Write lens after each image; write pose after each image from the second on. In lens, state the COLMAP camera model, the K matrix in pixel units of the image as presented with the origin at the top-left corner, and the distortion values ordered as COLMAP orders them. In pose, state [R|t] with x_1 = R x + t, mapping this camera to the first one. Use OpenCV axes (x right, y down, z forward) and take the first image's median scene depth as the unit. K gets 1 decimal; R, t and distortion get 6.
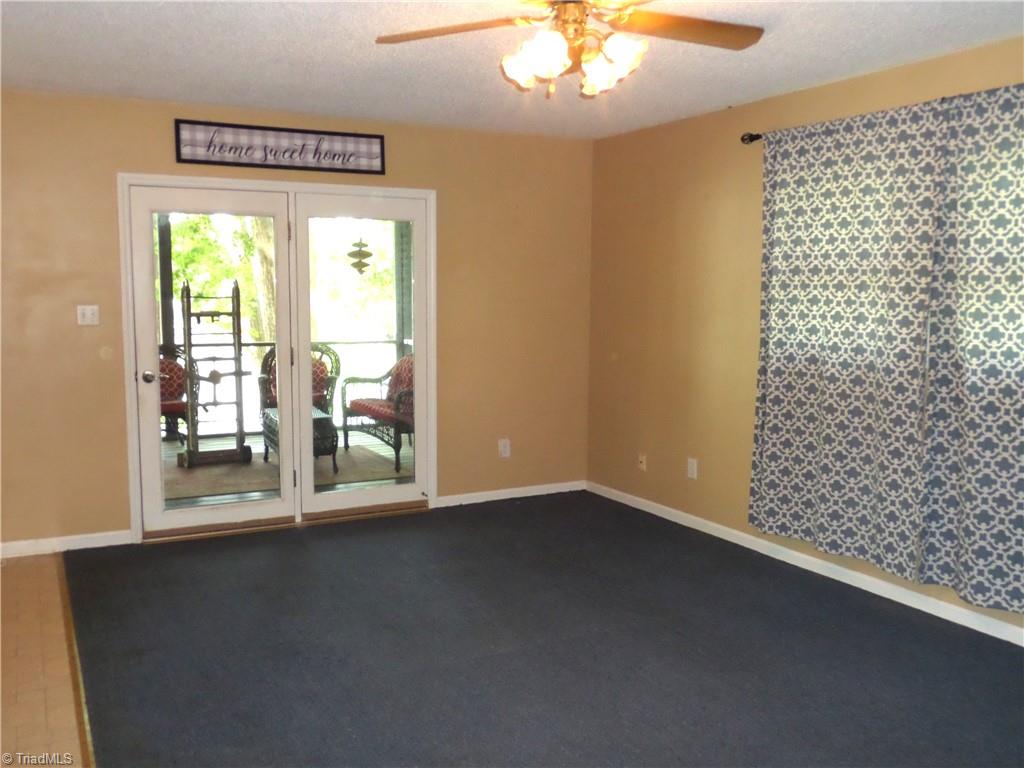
lens RADIAL K [[924.3, 0, 512.0], [0, 924.3, 384.0], [0, 0, 1]] dist [-0.017044, -0.002300]
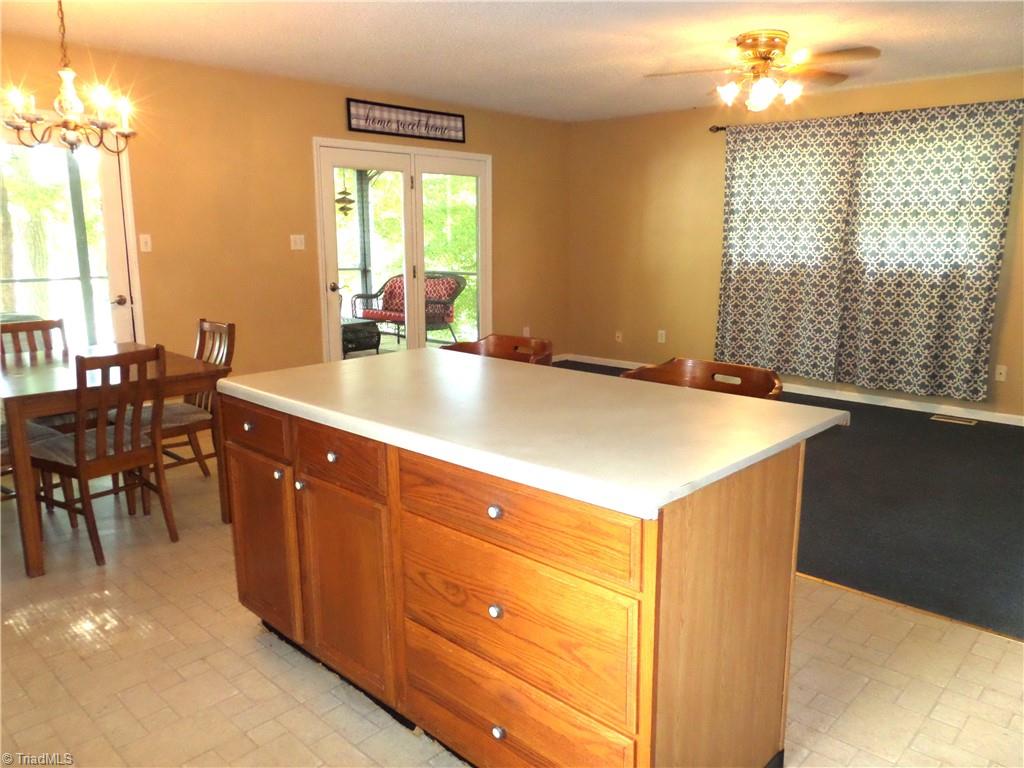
lens RADIAL K [[747.8, 0, 512.0], [0, 747.8, 384.0], [0, 0, 1]] dist [-0.015129, -0.002702]
pose [[0.947803, -0.069028, 0.311295, -0.534147], [0.039071, 0.994071, 0.101469, 0.035718], [-0.316453, -0.084010, 0.944881, -0.177647]]
